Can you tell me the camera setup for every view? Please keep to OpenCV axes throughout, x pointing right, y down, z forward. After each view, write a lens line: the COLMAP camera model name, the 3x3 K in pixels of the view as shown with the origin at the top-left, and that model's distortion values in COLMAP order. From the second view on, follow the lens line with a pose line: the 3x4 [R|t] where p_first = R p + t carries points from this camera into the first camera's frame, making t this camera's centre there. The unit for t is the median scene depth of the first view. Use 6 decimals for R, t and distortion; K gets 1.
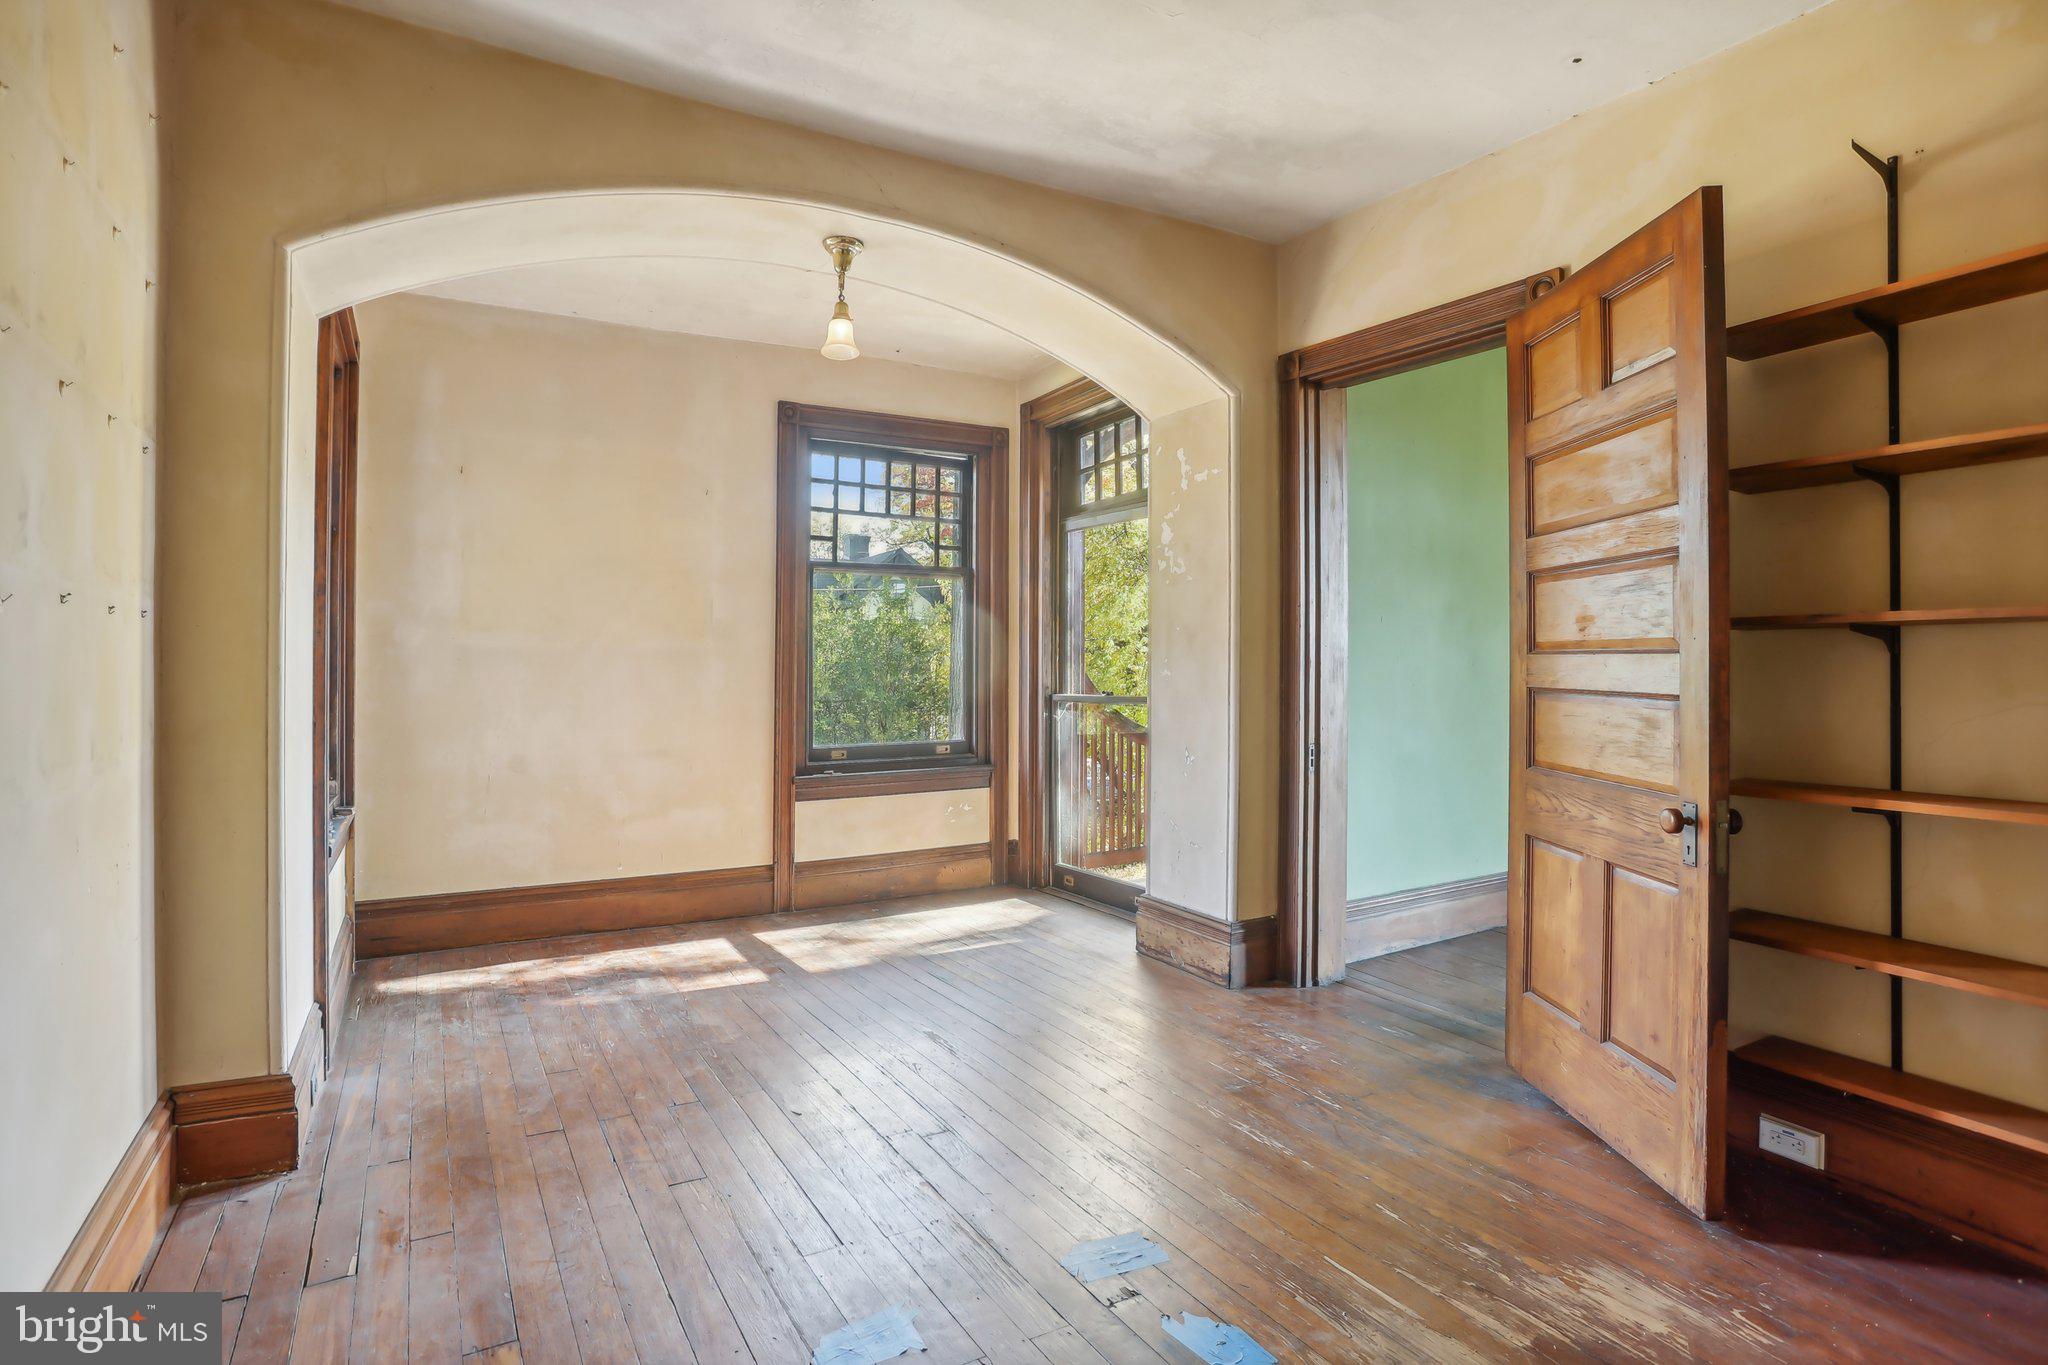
lens RADIAL K [[1013.2, 0, 1004.8], [0, 1013.2, 662.1], [0, 0, 1]] dist [-0.023619, 0.000962]
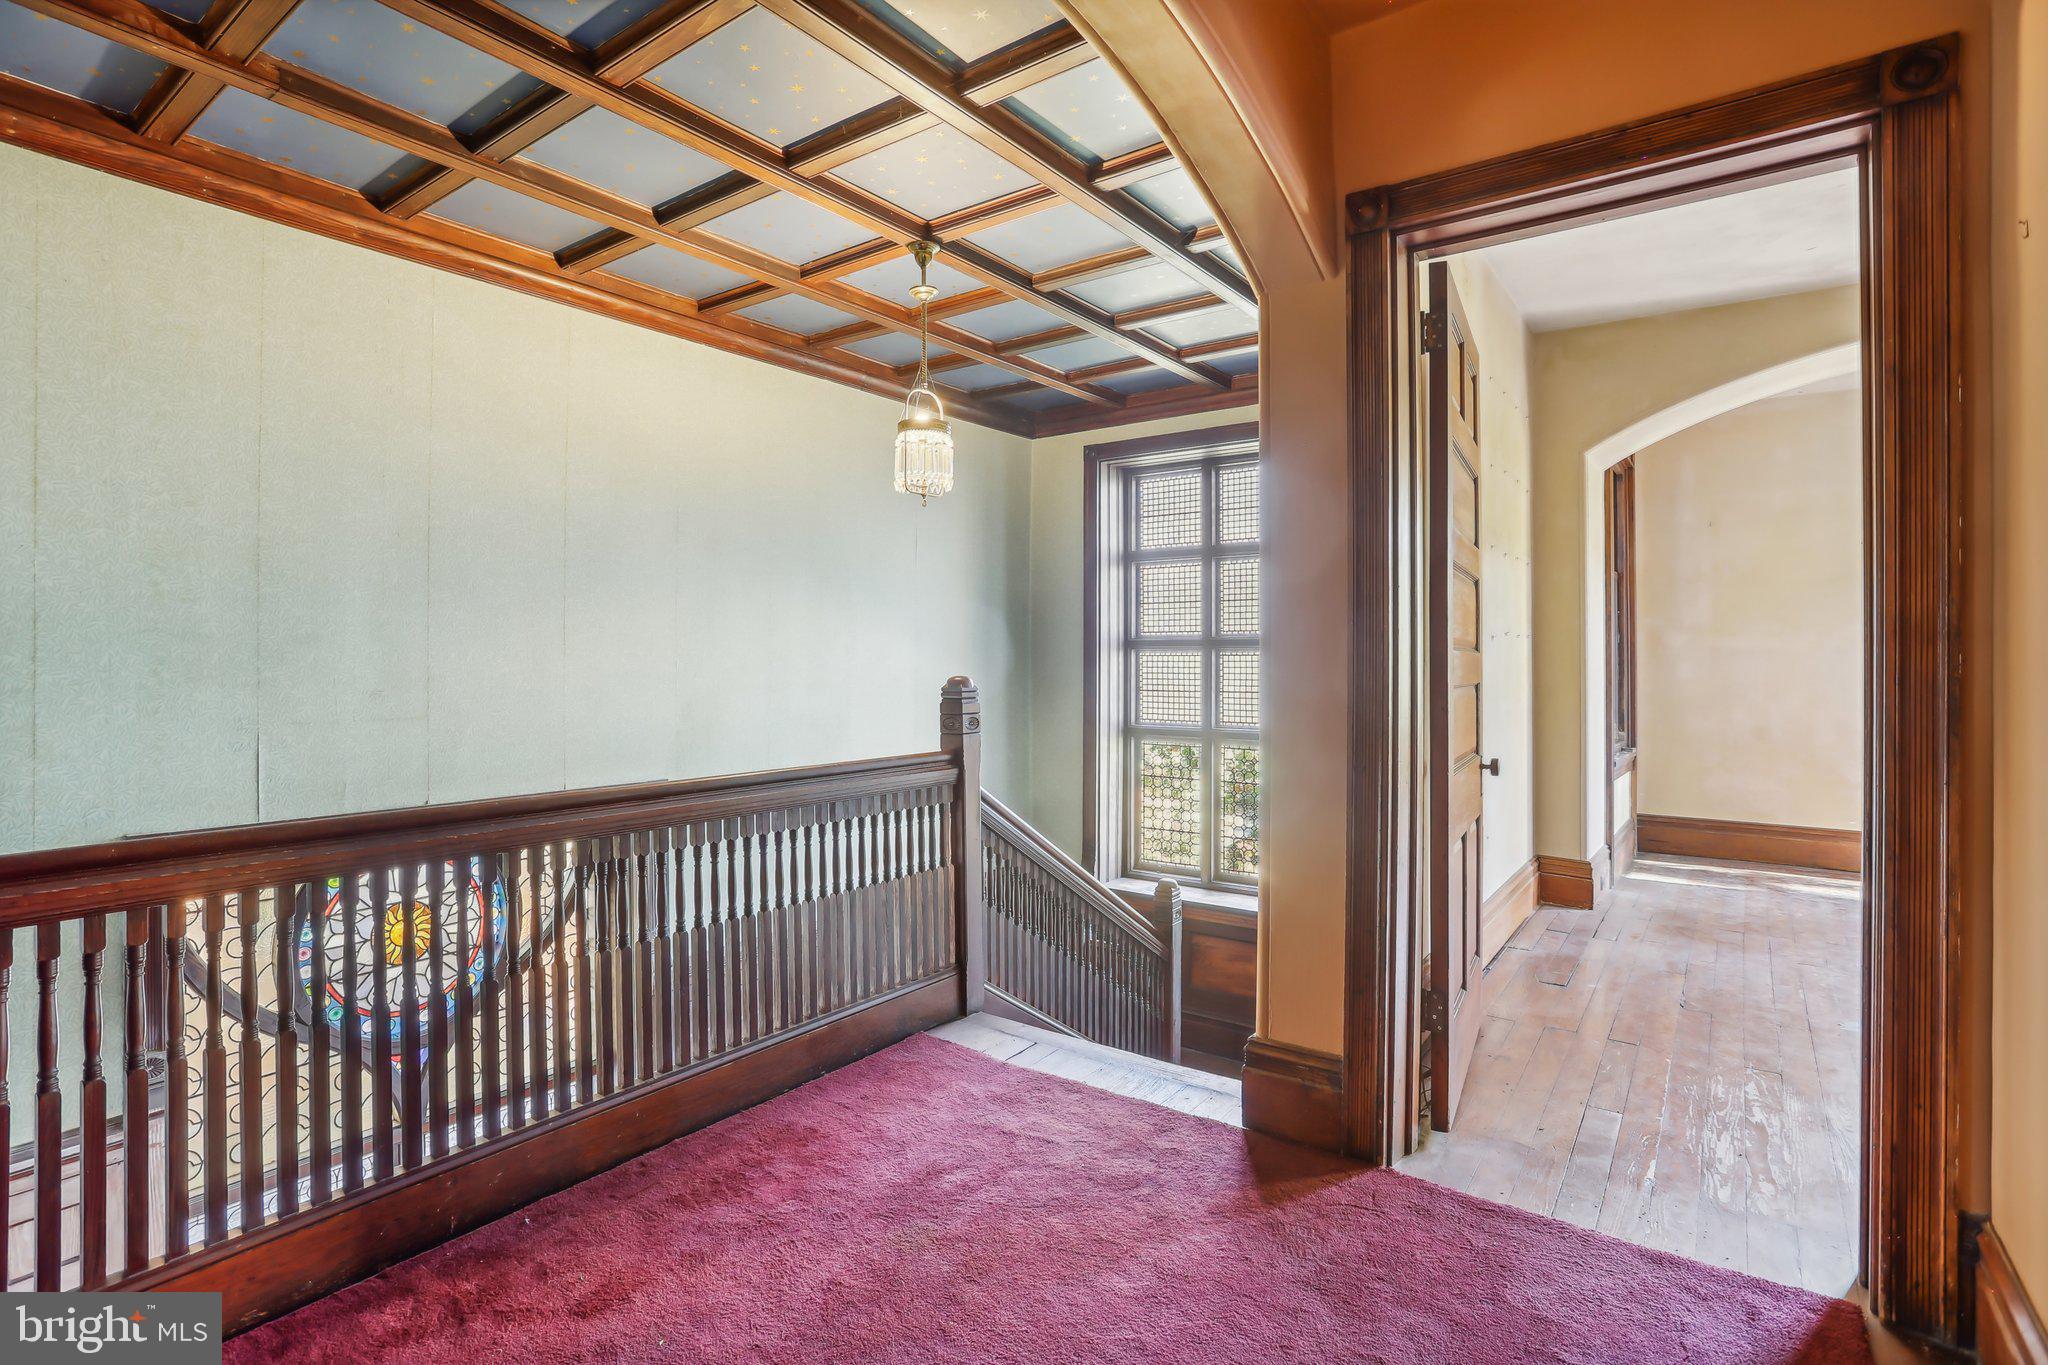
lens RADIAL K [[1013.2, 0, 1004.8], [0, 1013.2, 662.1], [0, 0, 1]] dist [-0.023619, 0.000962]
pose [[0.392473, -0.005584, -0.919746, 0.478934], [0.007096, 0.999970, -0.003043, 0.006286], [0.919736, -0.005332, 0.392501, -0.615693]]
